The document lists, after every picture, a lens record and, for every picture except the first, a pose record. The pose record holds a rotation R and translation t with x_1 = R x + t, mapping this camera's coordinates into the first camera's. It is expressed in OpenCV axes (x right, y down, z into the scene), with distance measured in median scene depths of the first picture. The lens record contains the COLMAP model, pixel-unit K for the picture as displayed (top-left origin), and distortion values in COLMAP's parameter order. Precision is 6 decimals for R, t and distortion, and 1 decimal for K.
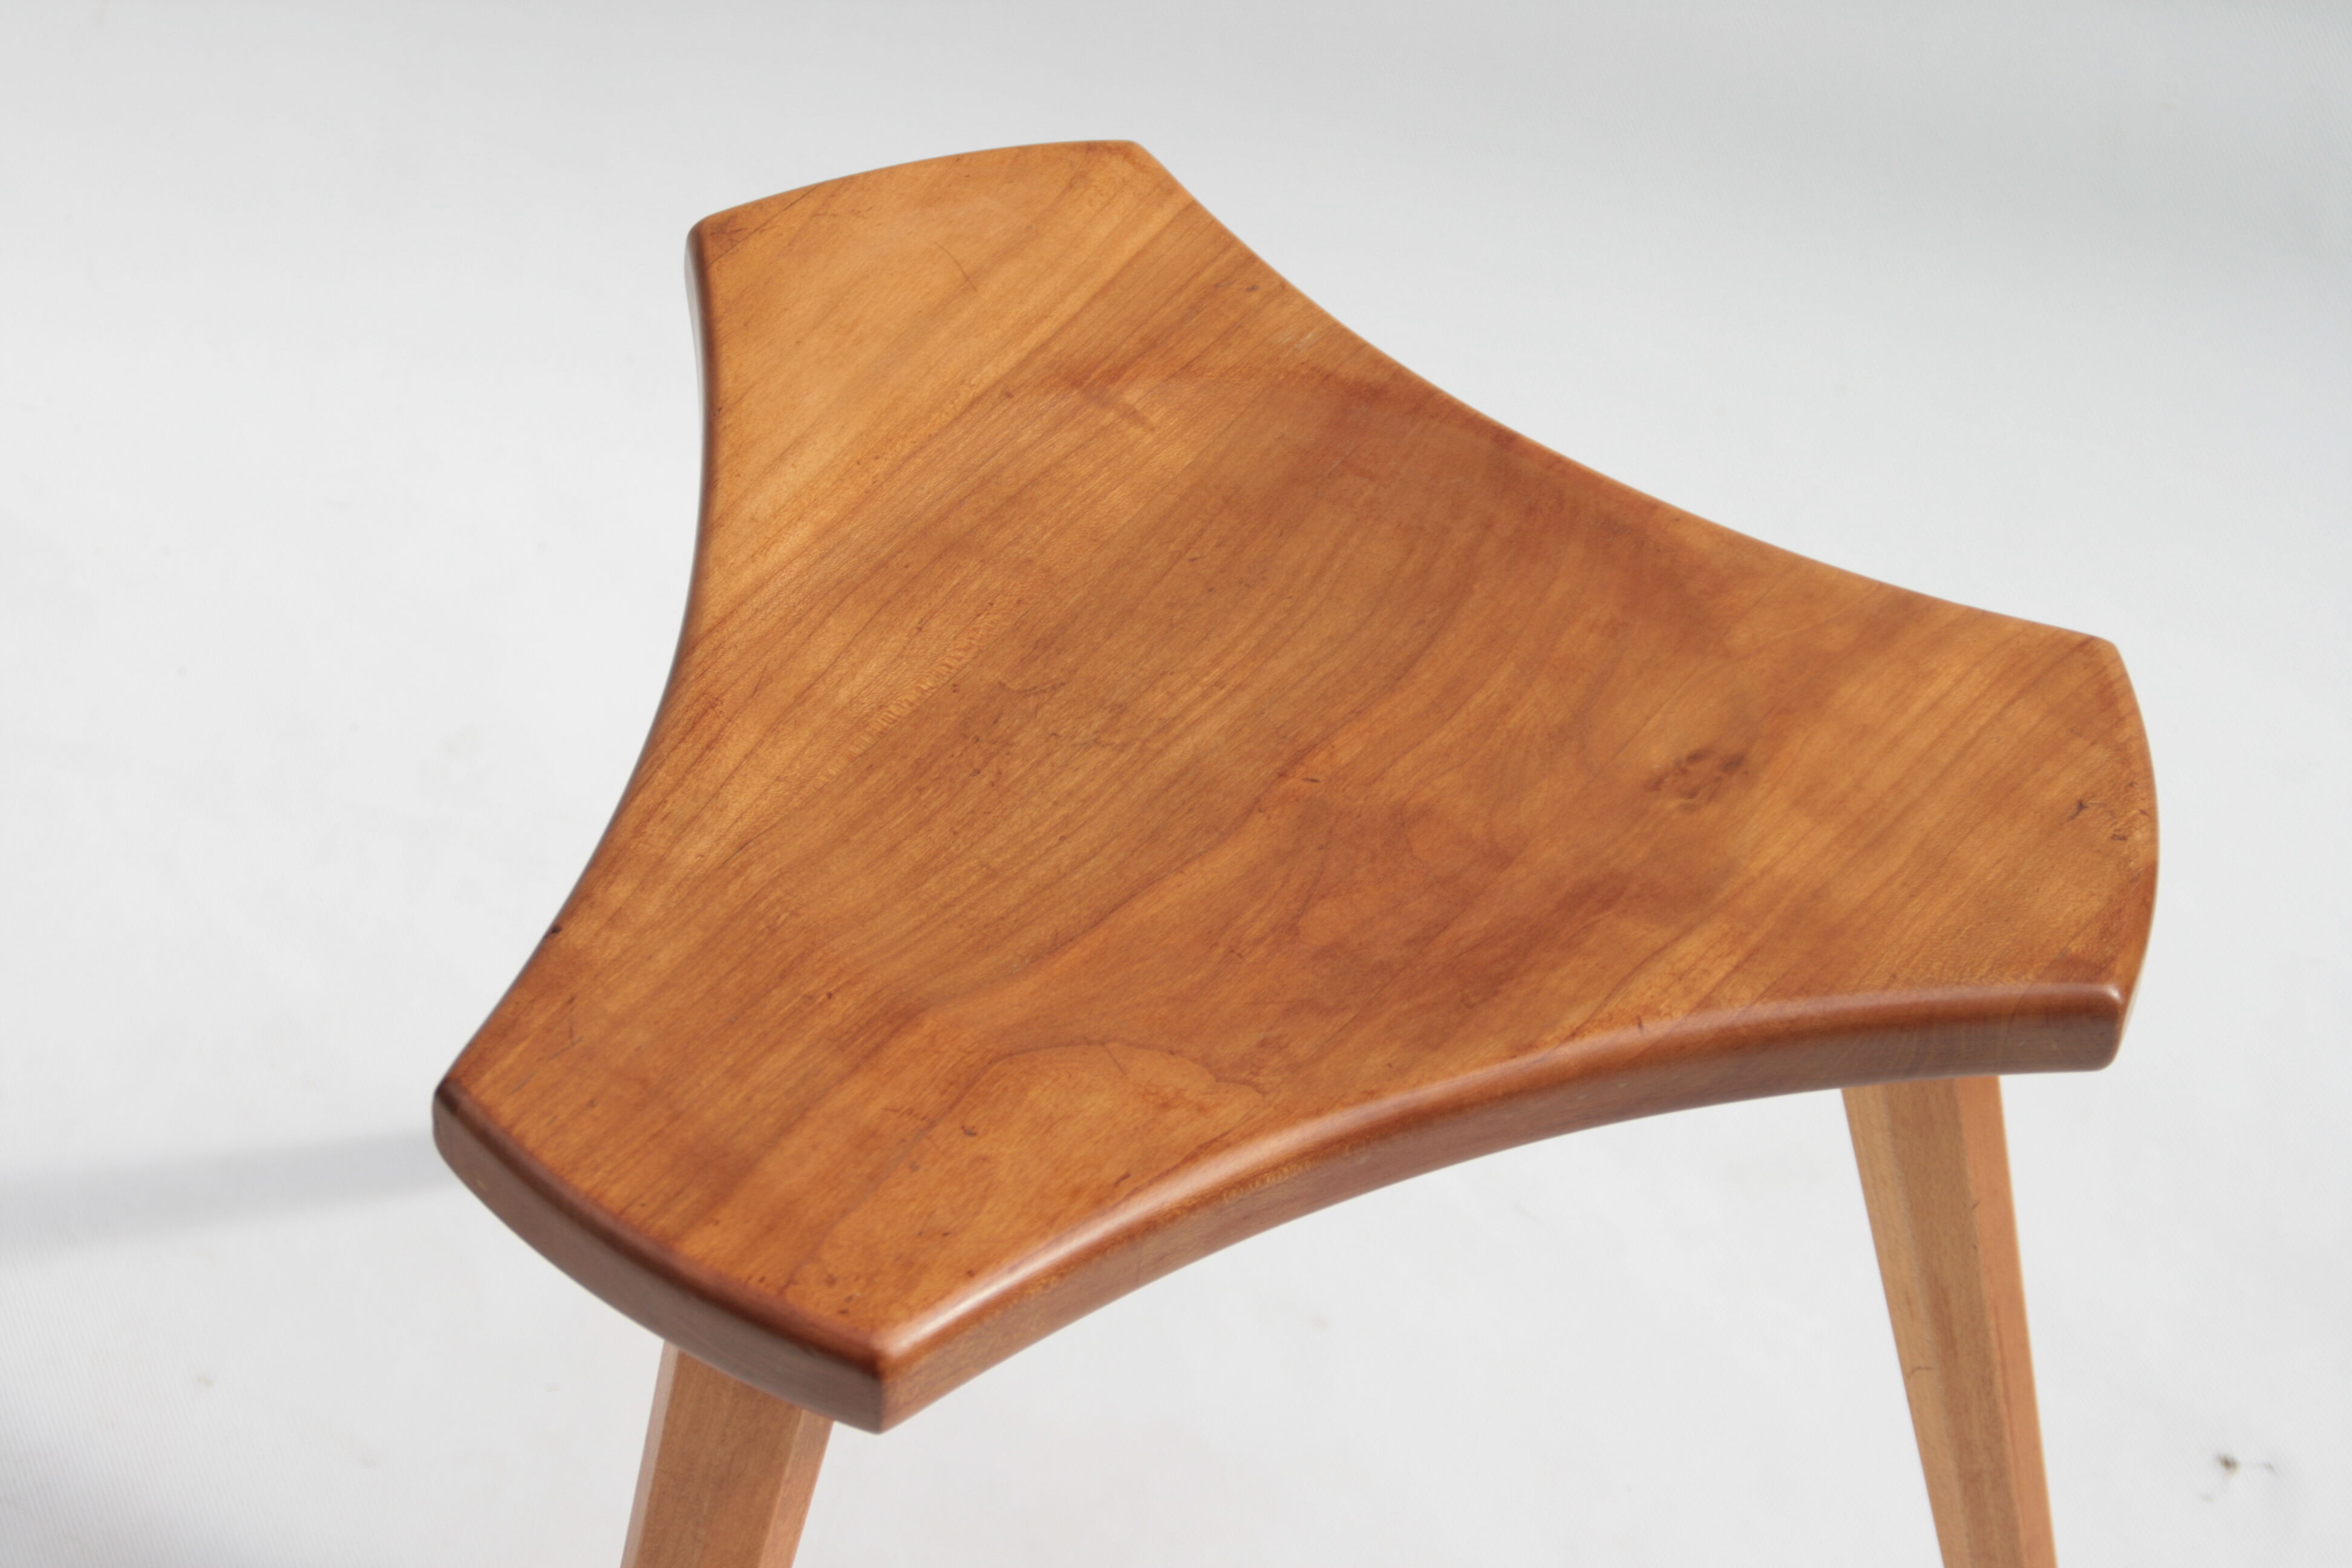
lens RADIAL K [[5559.7, 0, 1180.7], [0, 5559.7, 780.6], [0, 0, 1]] dist [0.262879, 0.000000]
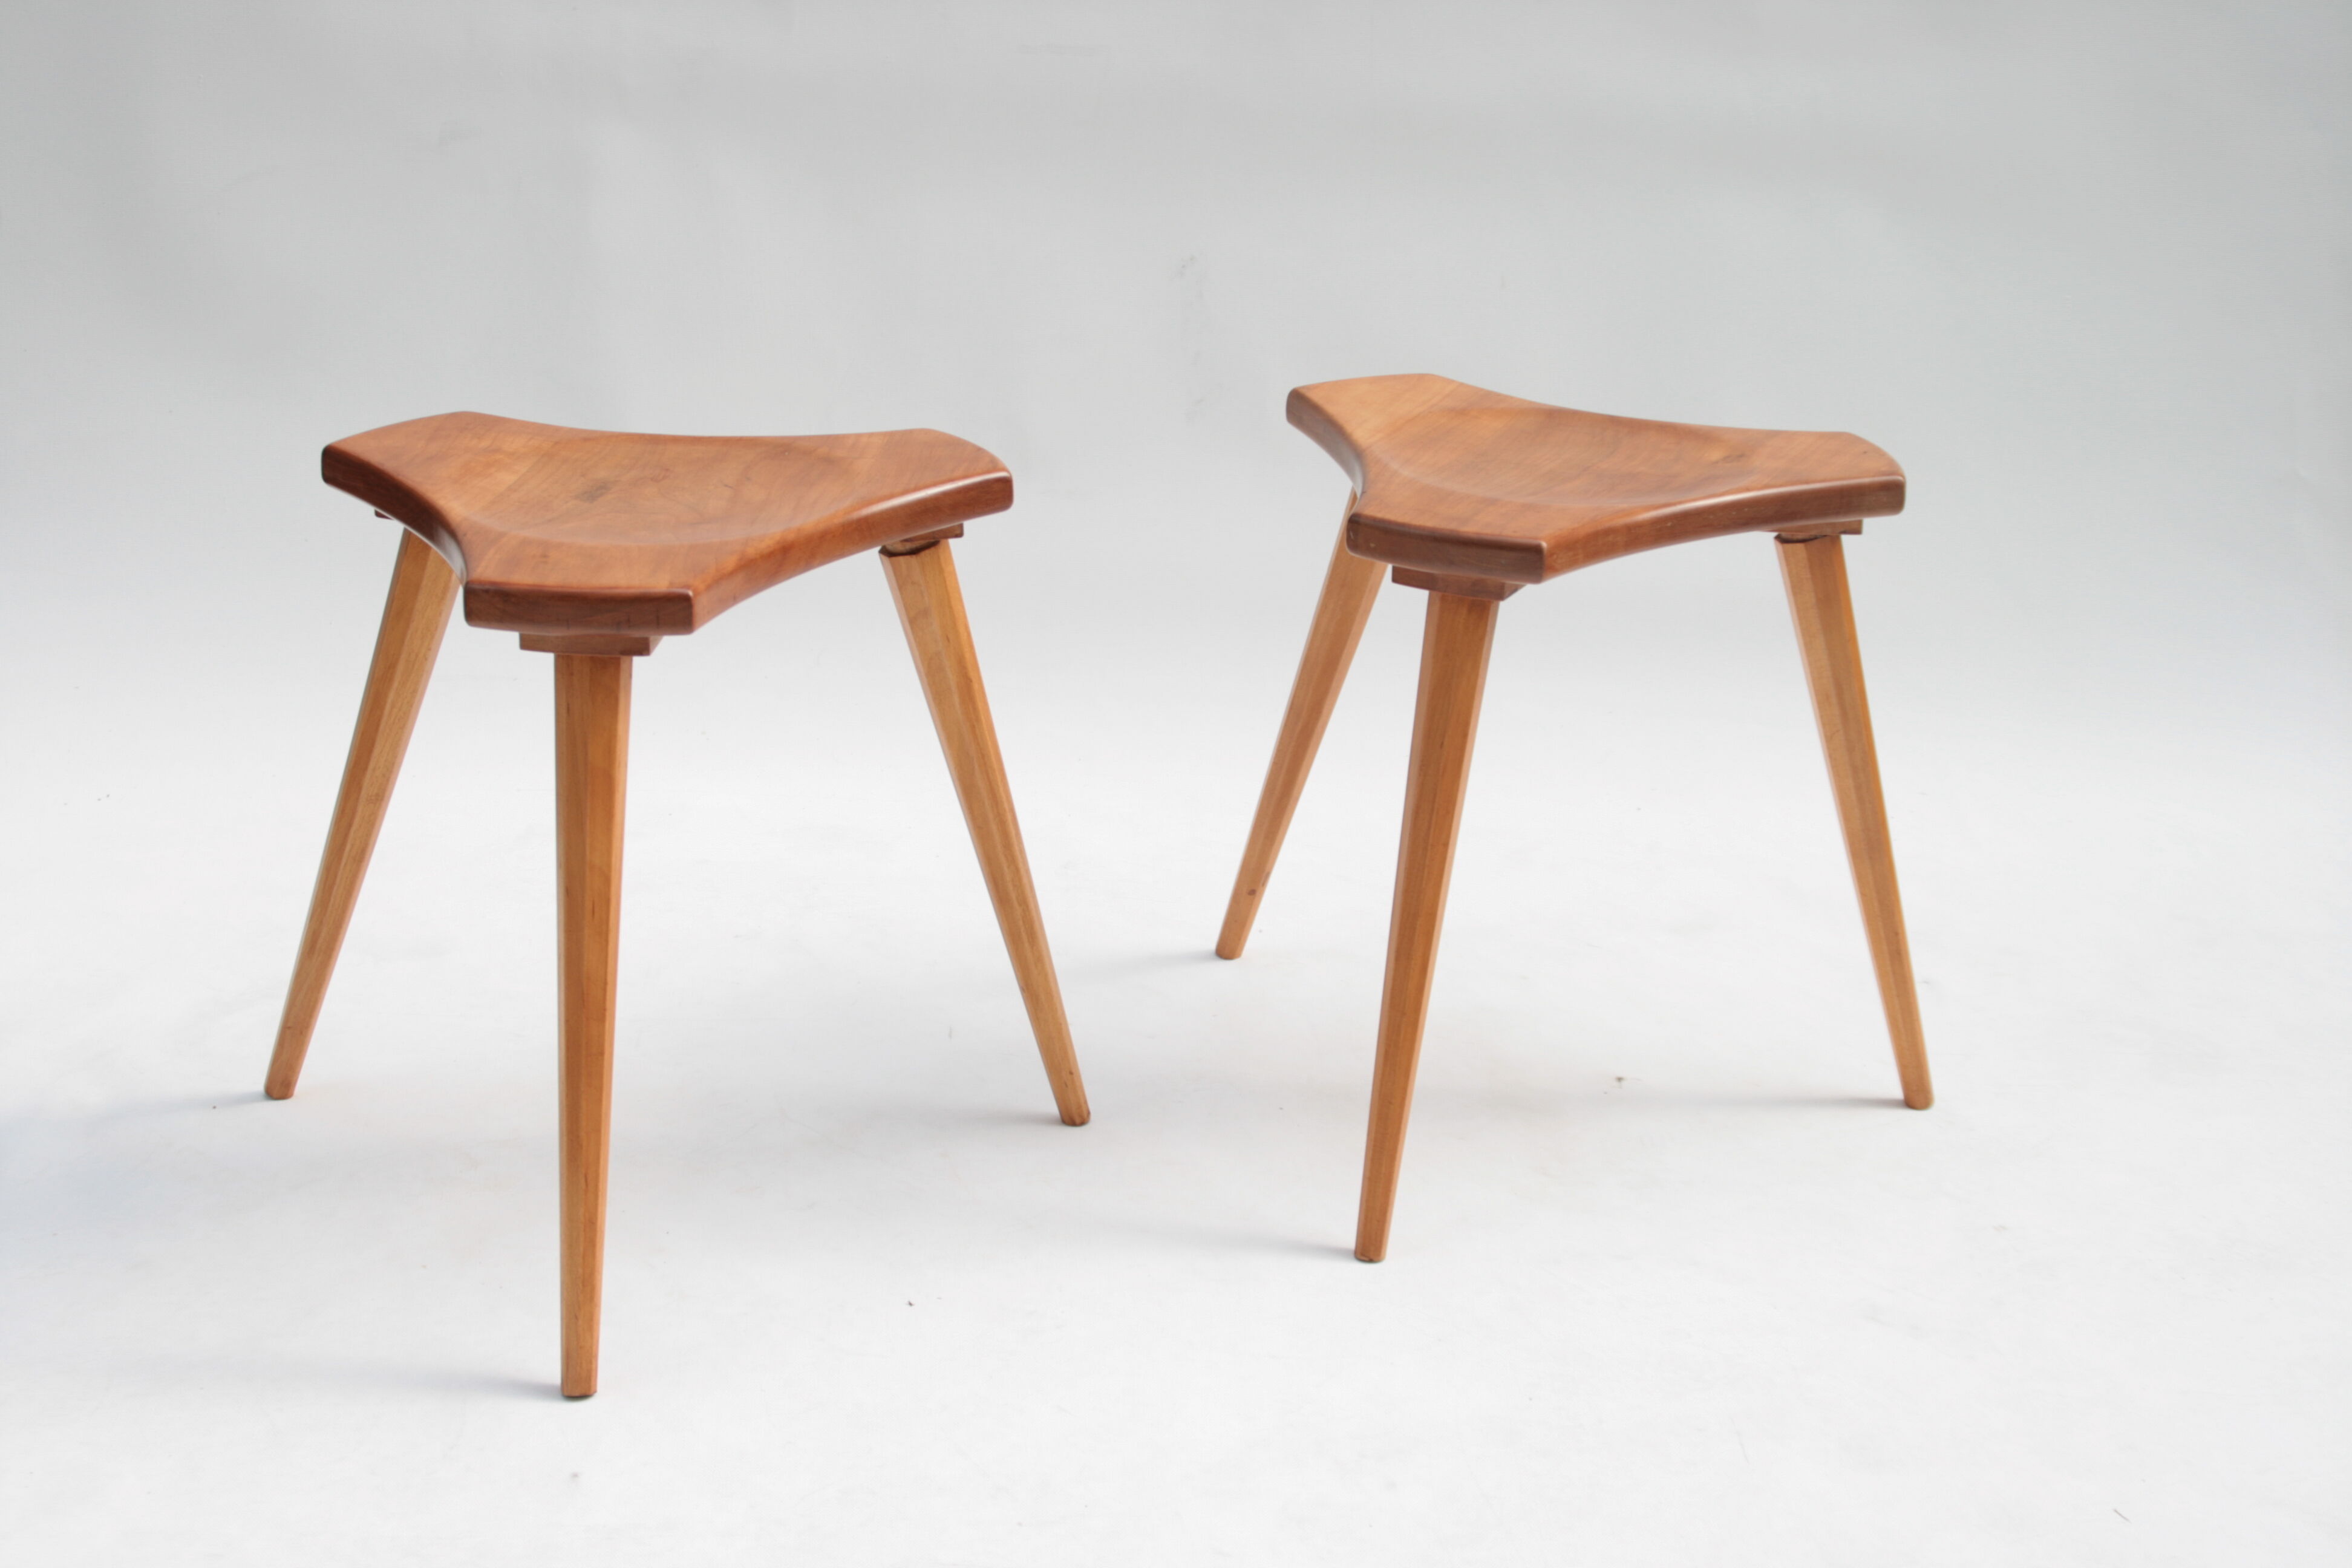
lens RADIAL K [[3880.3, 0, 1166.0], [0, 3880.3, 780.0], [0, 0, 1]] dist [0.136682, 0.000000]
pose [[0.977594, -0.104572, 0.182685, -0.541634], [0.169649, 0.905184, -0.389694, 0.837347], [-0.124613, 0.411955, 0.902643, -0.622352]]
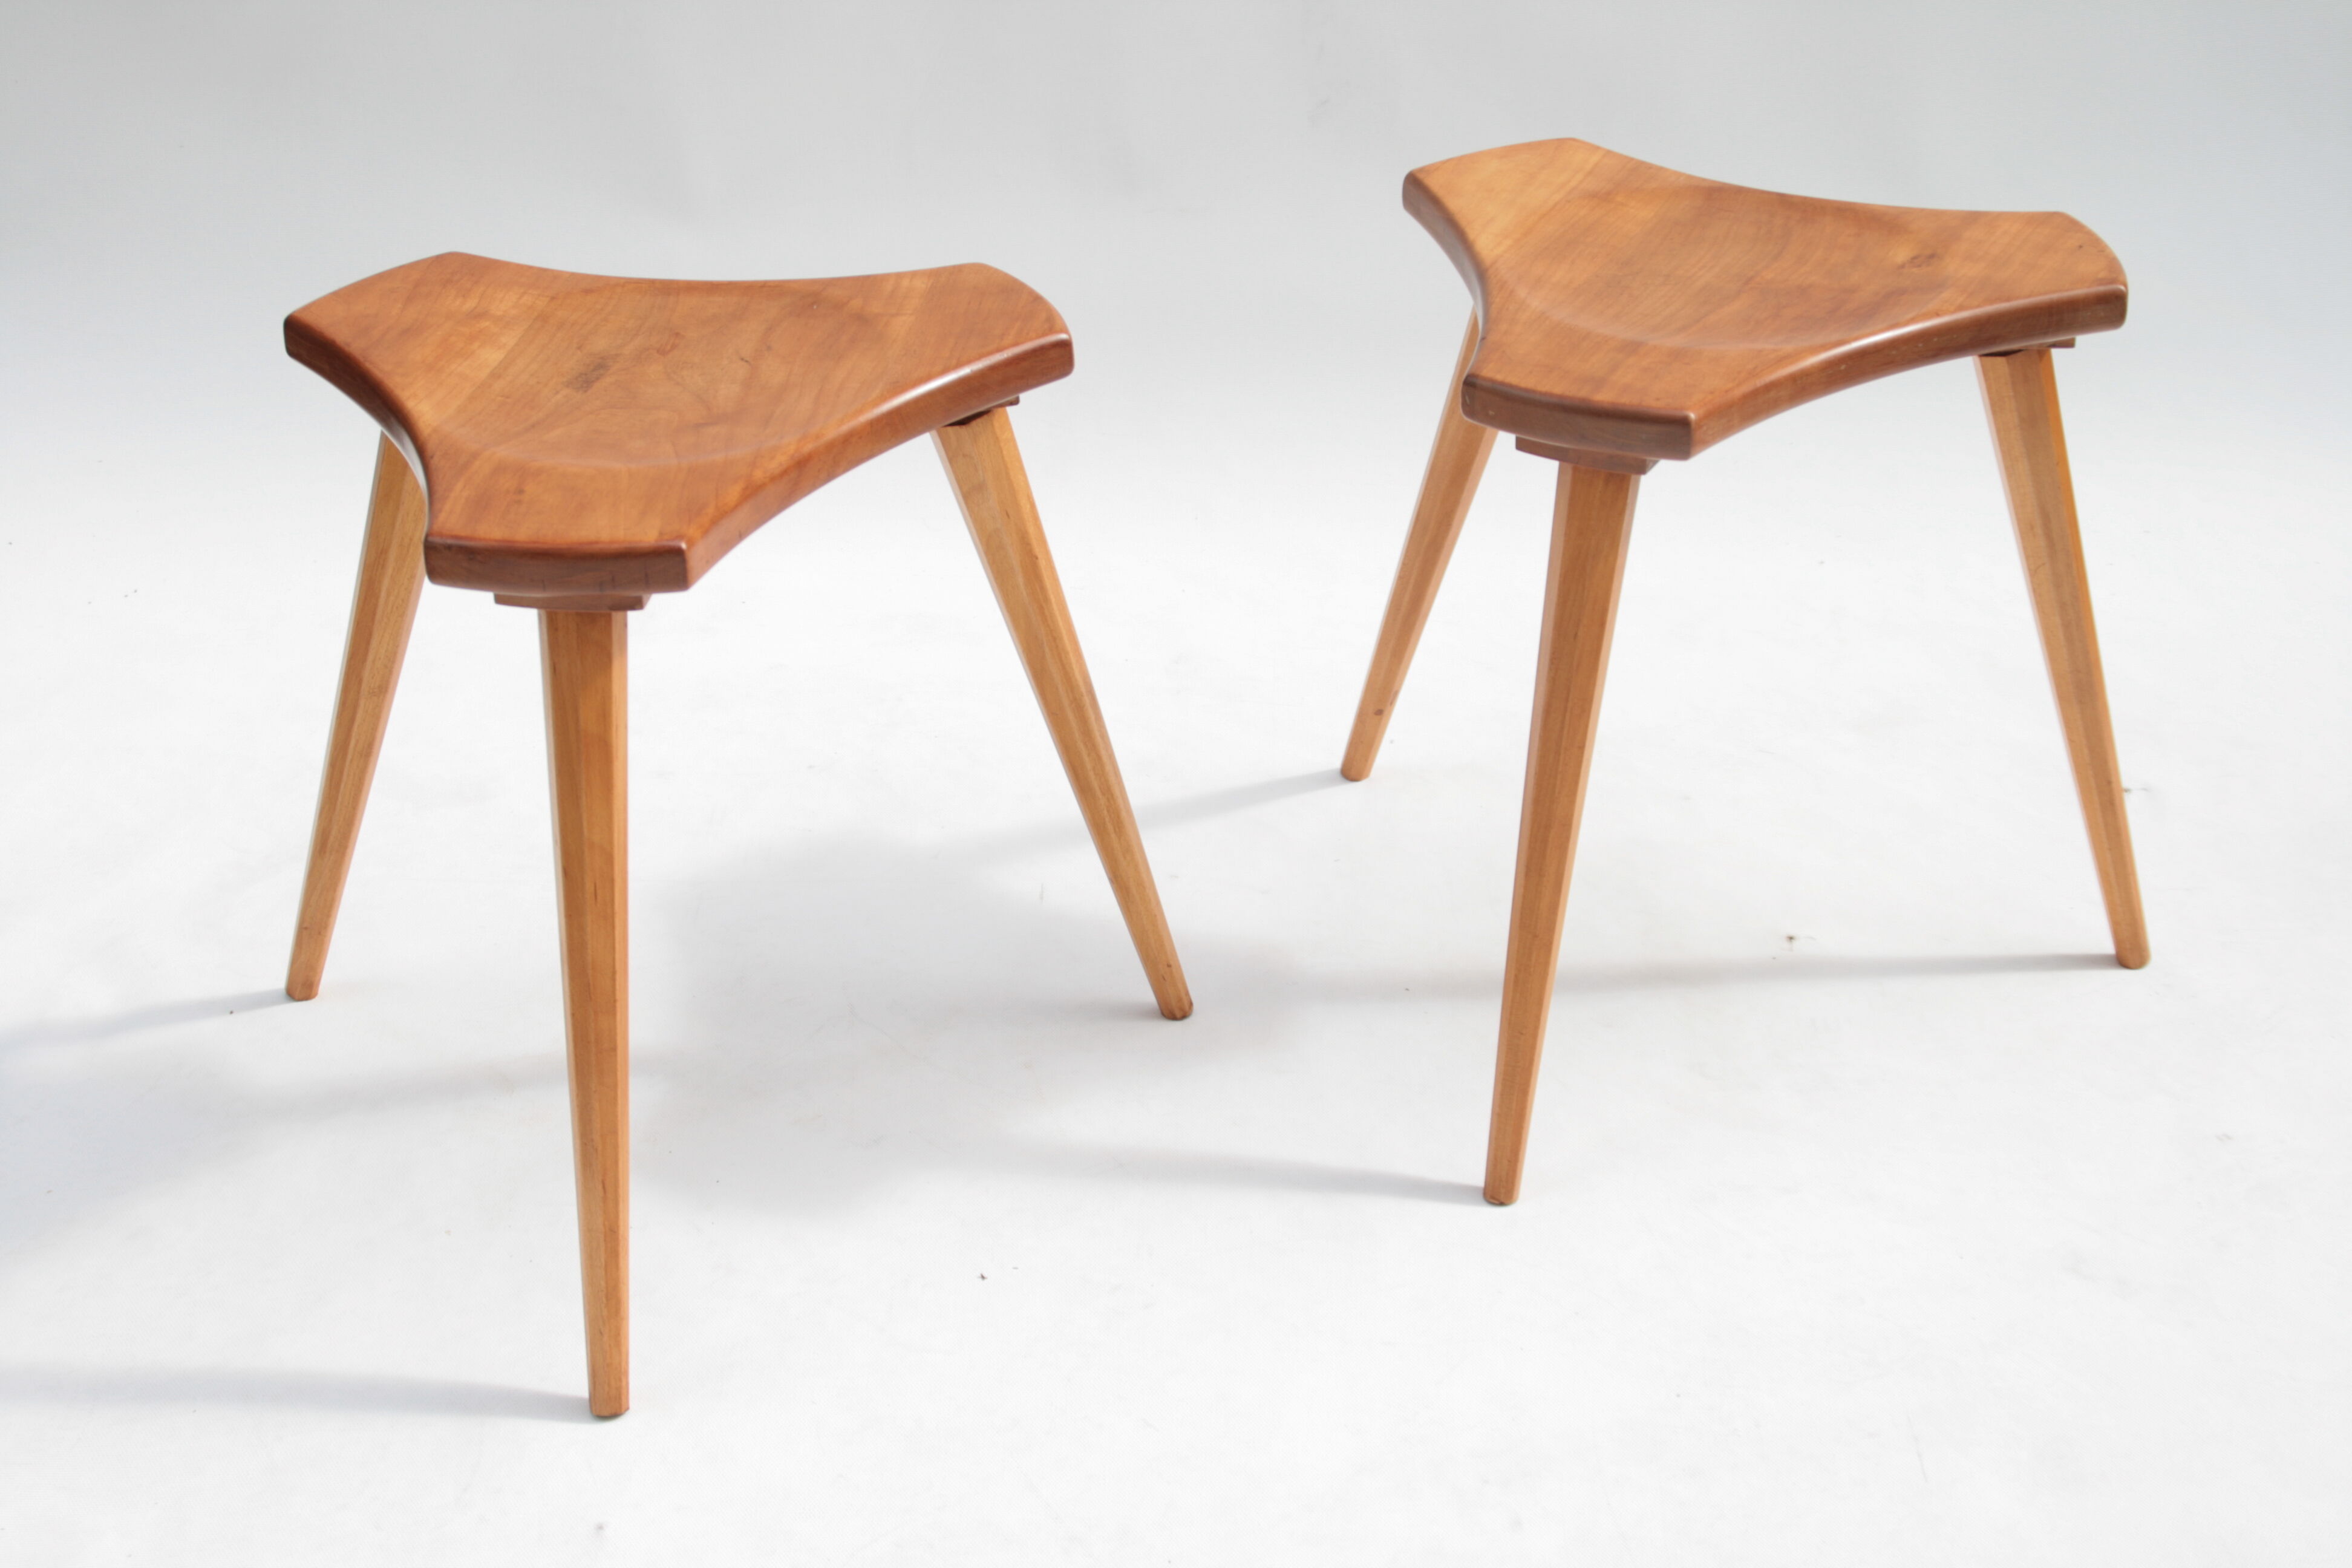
lens RADIAL K [[3880.3, 0, 1157.8], [0, 3880.3, 776.3], [0, 0, 1]] dist [0.136682, 0.000000]
pose [[0.983469, -0.147272, 0.105355, -0.424386], [0.169872, 0.951864, -0.255142, 0.567558], [-0.062708, 0.268821, 0.961147, -0.495304]]
